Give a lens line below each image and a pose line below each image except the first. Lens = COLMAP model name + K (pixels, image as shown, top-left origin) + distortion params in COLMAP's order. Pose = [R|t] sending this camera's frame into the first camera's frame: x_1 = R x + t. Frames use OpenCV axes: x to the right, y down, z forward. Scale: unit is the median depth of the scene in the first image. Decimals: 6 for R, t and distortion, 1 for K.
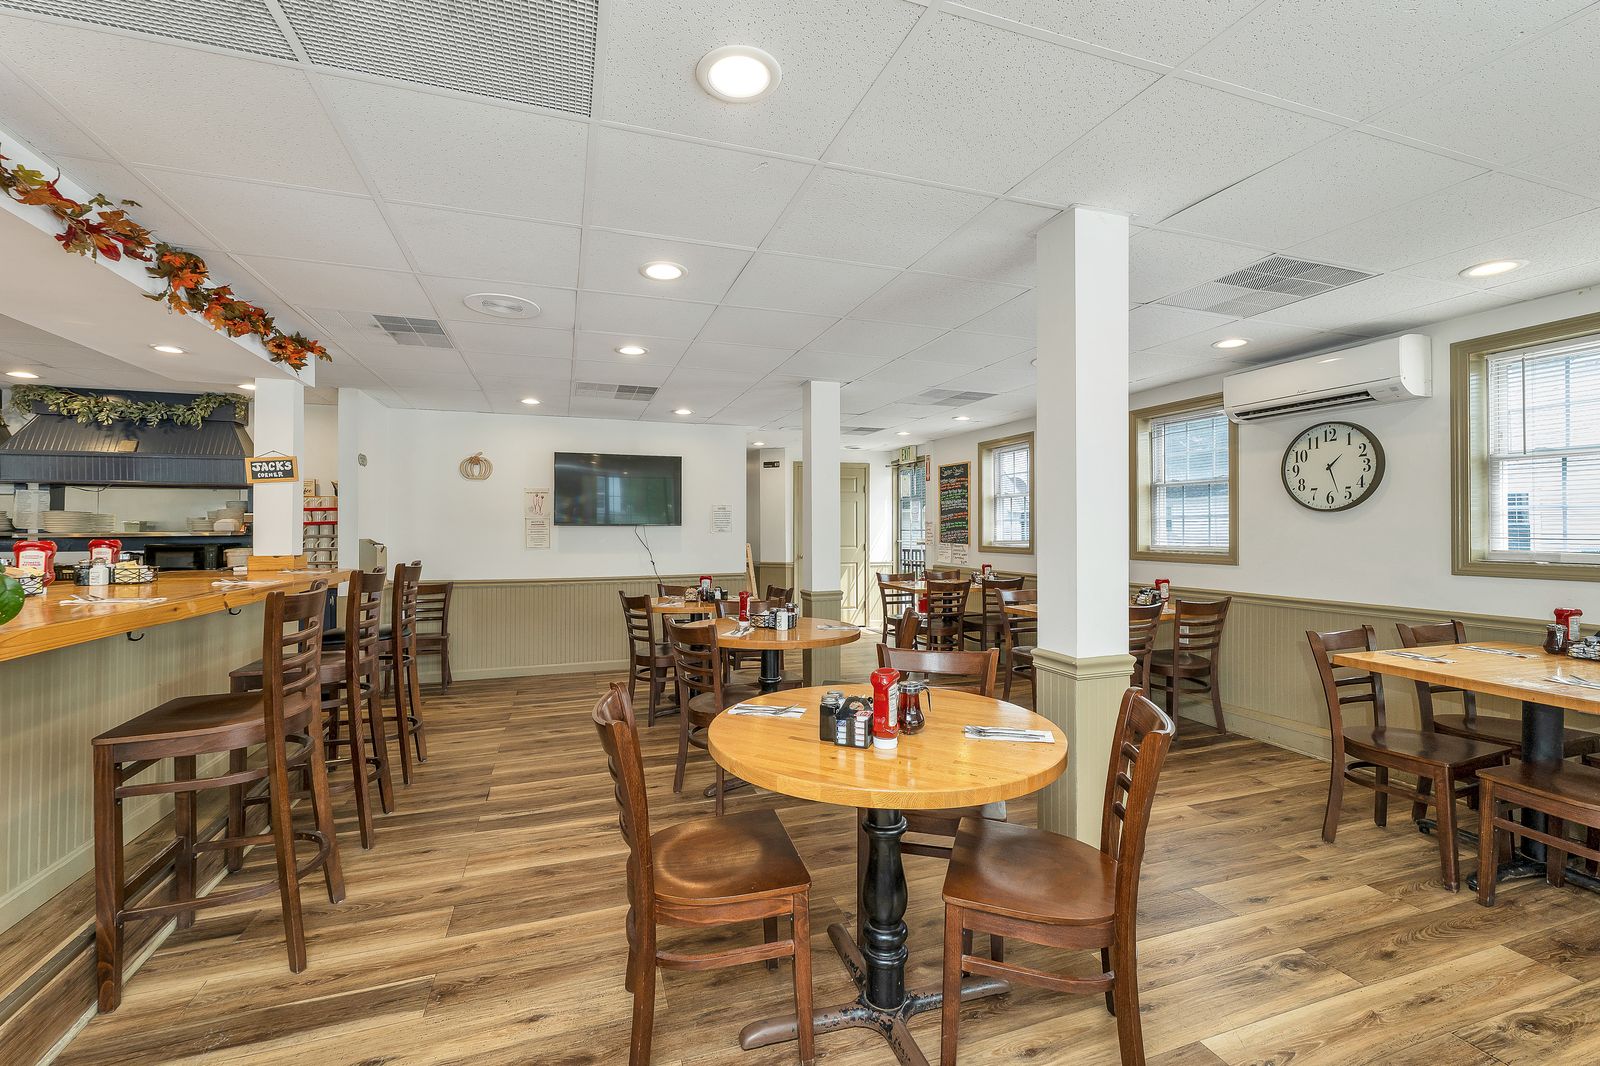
lens RADIAL K [[657.6, 0, 792.2], [0, 657.6, 524.0], [0, 0, 1]] dist [0.001554, 0.000139]
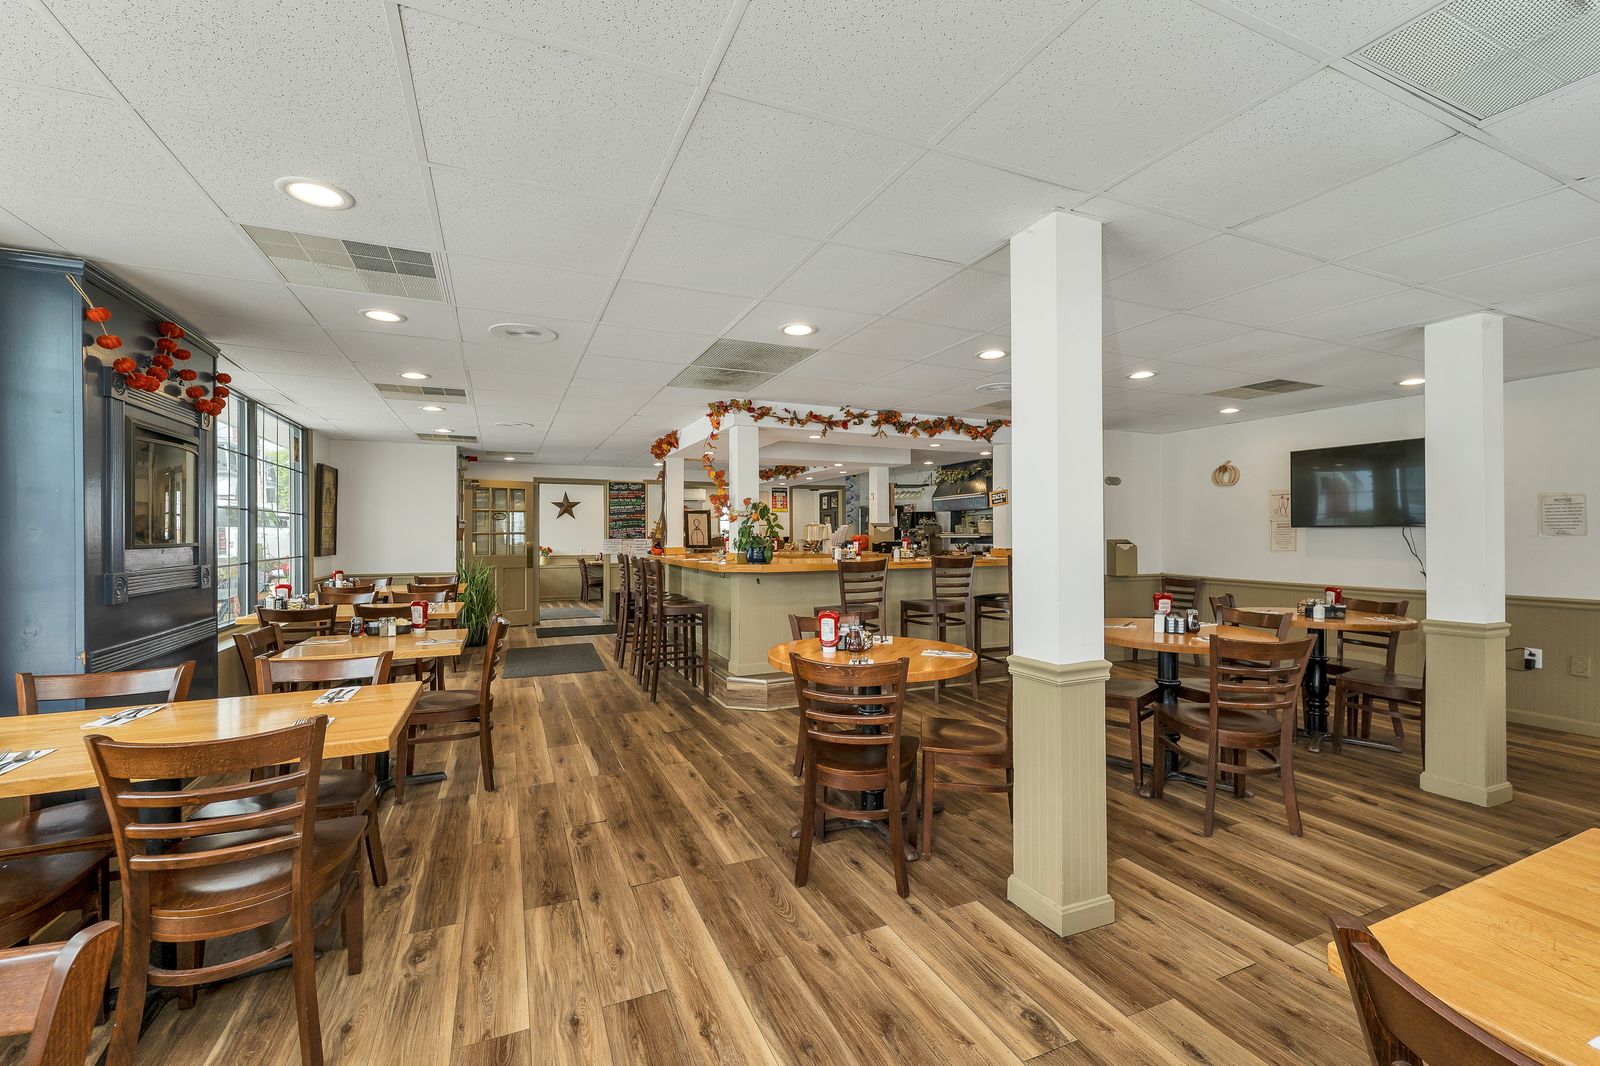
lens RADIAL K [[660.2, 0, 795.8], [0, 660.2, 529.8], [0, 0, 1]] dist [0.000392, 0.000085]
pose [[0.091997, -0.003431, -0.995753, 0.658308], [0.011931, 0.999926, -0.002343, -0.002267], [0.995688, -0.011665, 0.092031, 0.241498]]
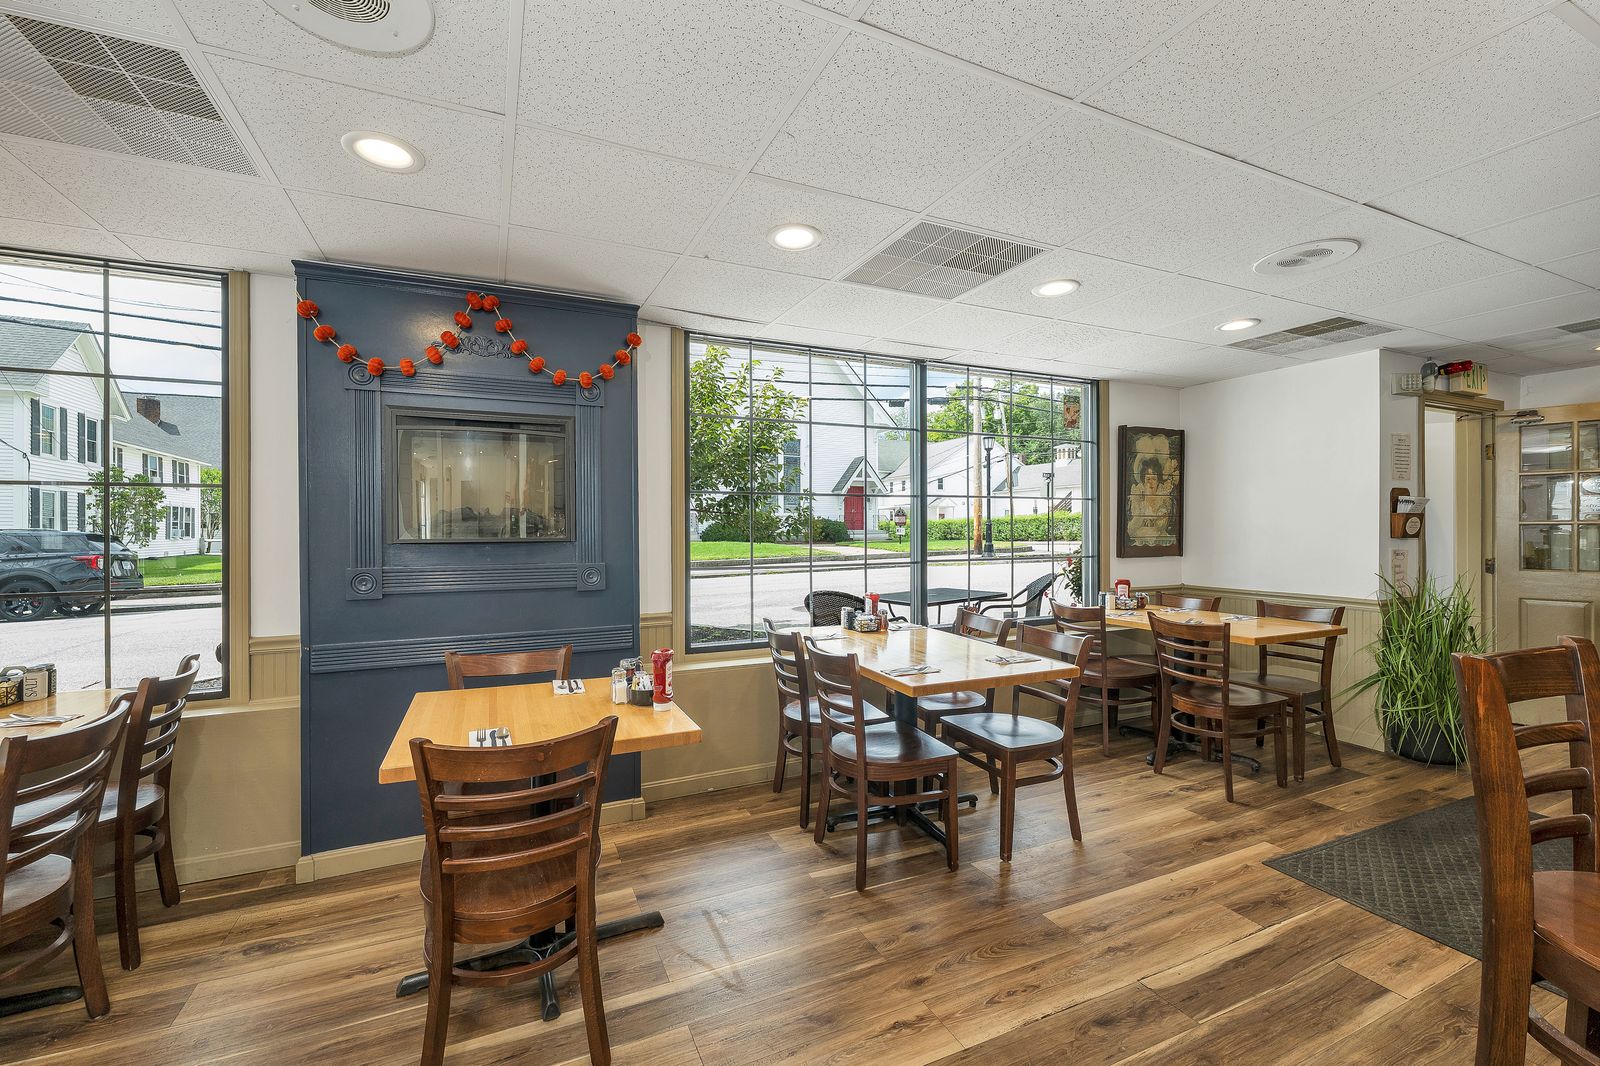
lens RADIAL K [[658.1, 0, 783.5], [0, 658.1, 531.6], [0, 0, 1]] dist [-0.001014, -0.000032]
pose [[-0.995584, 0.006948, -0.093621, -0.206968], [0.007612, 0.999948, -0.006732, 0.002497], [0.093569, -0.007415, -0.995585, 0.302063]]
